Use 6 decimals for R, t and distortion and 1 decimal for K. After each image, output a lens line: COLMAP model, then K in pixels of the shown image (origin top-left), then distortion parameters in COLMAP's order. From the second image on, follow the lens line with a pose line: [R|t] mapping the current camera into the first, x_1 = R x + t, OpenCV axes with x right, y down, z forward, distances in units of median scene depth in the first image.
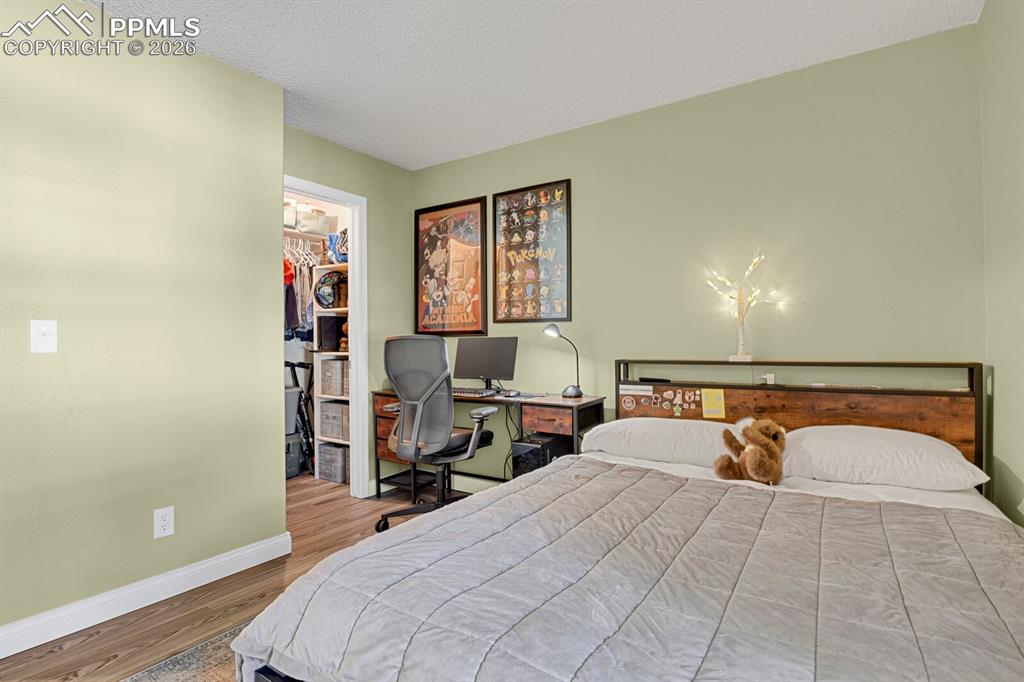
lens RADIAL K [[498.9, 0, 510.2], [0, 498.9, 345.0], [0, 0, 1]] dist [-0.020978, -0.005066]
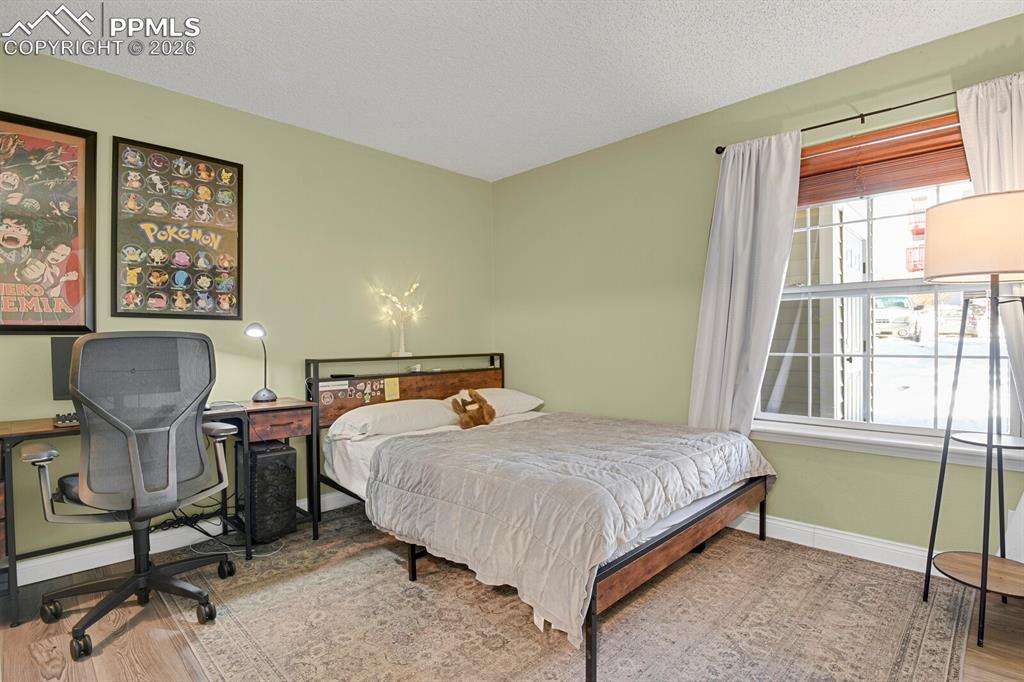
lens RADIAL K [[498.9, 0, 511.0], [0, 498.9, 342.7], [0, 0, 1]] dist [-0.020978, -0.005066]
pose [[0.201638, 0.005797, 0.979443, -0.657595], [0.014506, 0.999855, -0.008904, 0.008600], [-0.979353, 0.016003, 0.201525, 0.333281]]
